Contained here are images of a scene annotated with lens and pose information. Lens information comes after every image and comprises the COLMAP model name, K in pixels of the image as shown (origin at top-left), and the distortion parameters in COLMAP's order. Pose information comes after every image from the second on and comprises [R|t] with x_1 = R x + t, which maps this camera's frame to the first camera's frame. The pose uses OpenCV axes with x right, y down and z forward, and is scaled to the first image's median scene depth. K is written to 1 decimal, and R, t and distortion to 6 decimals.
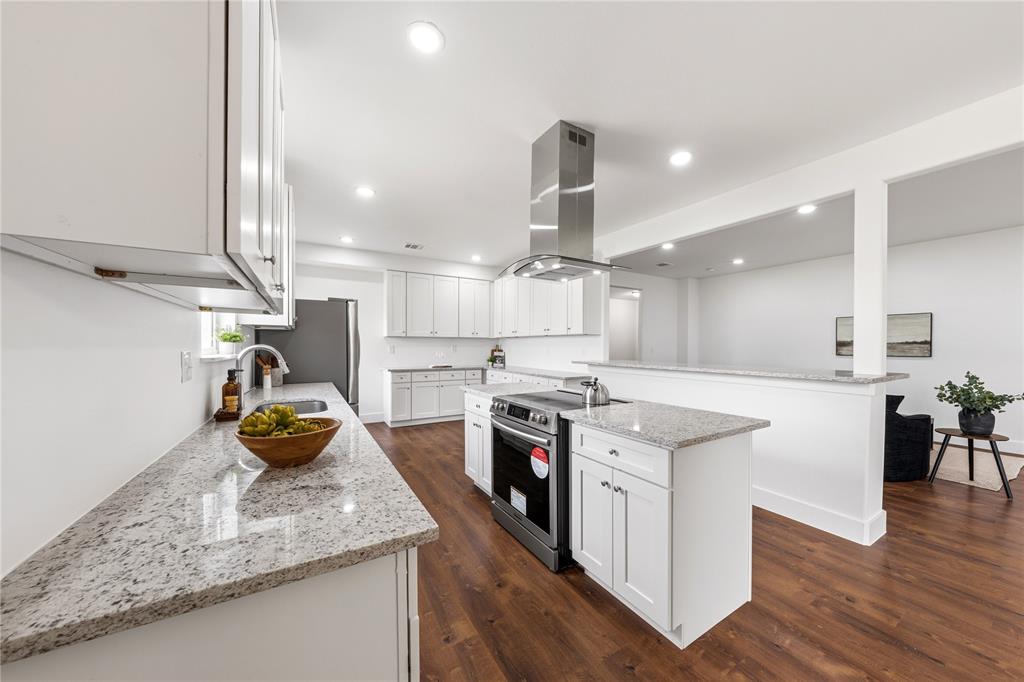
lens RADIAL K [[351.5, 0, 515.2], [0, 351.5, 350.8], [0, 0, 1]] dist [0.000370, 0.000028]
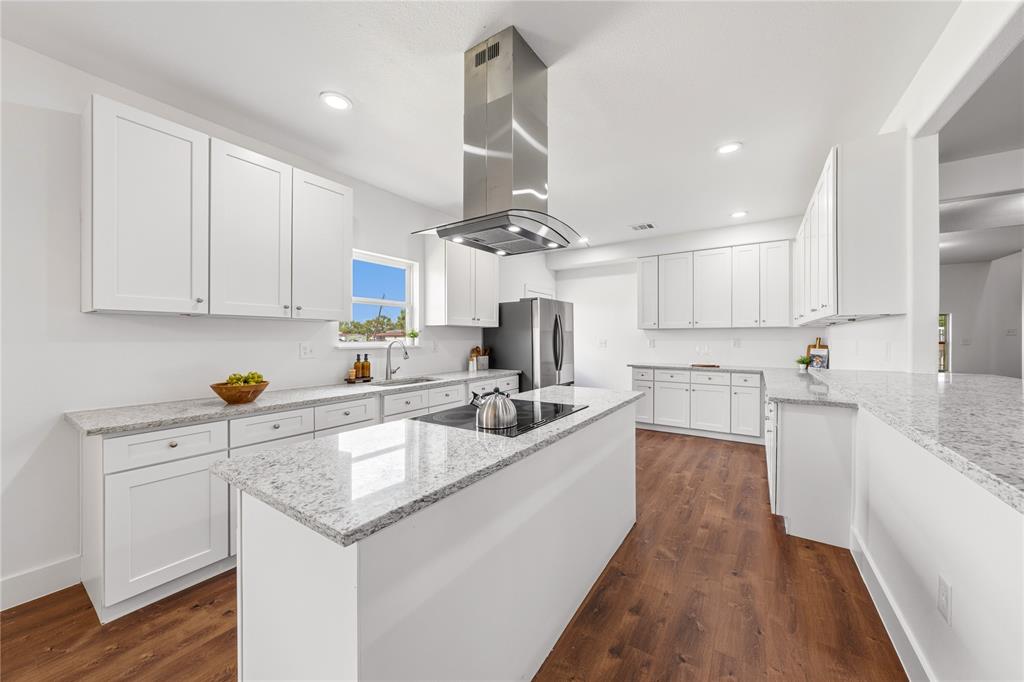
lens RADIAL K [[369.5, 0, 512.0], [0, 369.5, 341.0], [0, 0, 1]] dist [0.000489, 0.000018]
pose [[0.419718, 0.003023, -0.907650, 0.363797], [-0.009041, 0.999959, -0.000851, -0.005939], [0.907610, 0.008563, 0.419728, 0.272285]]
